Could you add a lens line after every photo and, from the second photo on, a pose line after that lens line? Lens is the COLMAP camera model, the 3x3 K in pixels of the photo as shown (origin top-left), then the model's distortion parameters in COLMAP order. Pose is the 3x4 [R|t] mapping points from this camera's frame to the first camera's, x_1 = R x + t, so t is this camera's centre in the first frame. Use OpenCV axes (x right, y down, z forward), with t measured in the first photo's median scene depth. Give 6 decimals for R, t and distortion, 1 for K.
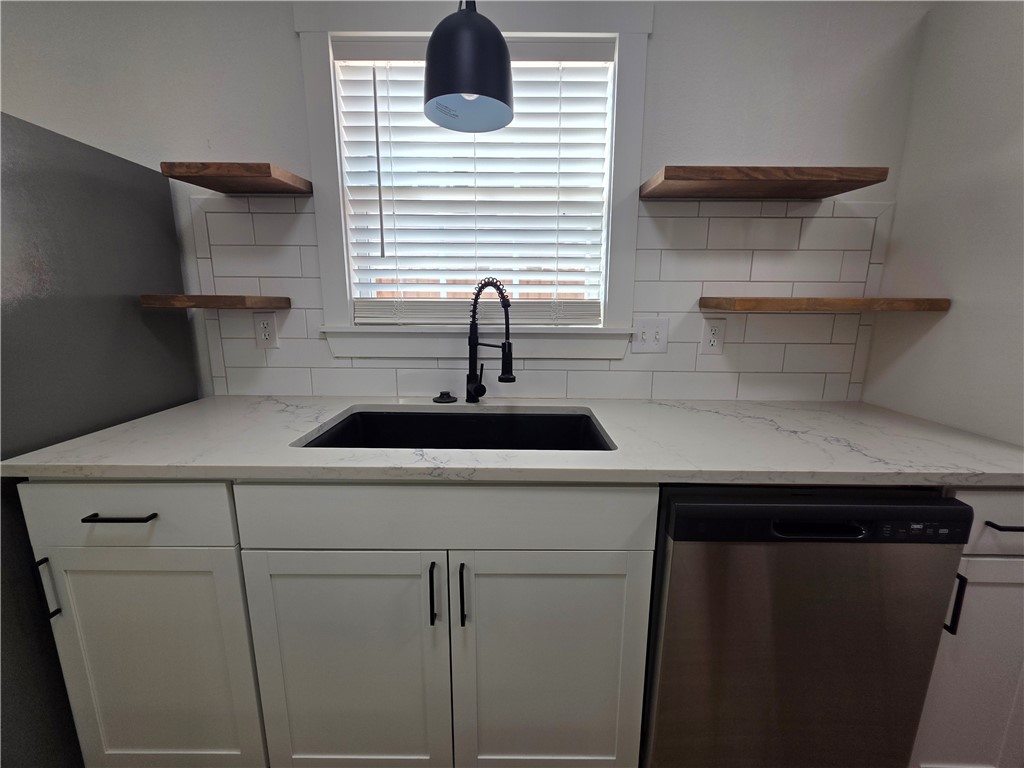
lens RADIAL K [[414.0, 0, 518.0], [0, 414.0, 383.2], [0, 0, 1]] dist [0.004066, -0.000974]
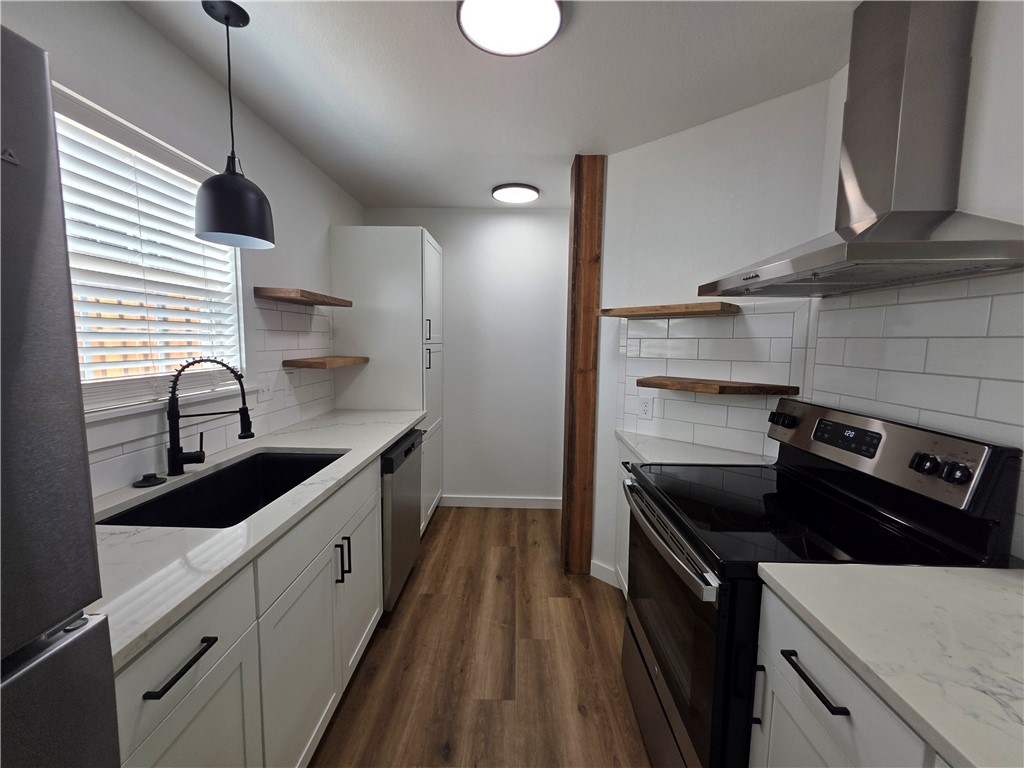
lens RADIAL K [[414.0, 0, 509.2], [0, 414.0, 380.1], [0, 0, 1]] dist [0.004066, -0.000974]
pose [[0.022534, -0.104306, 0.994290, -1.103304], [0.184679, 0.977861, 0.098397, -0.135205], [-0.982540, 0.181408, 0.041298, 0.124873]]
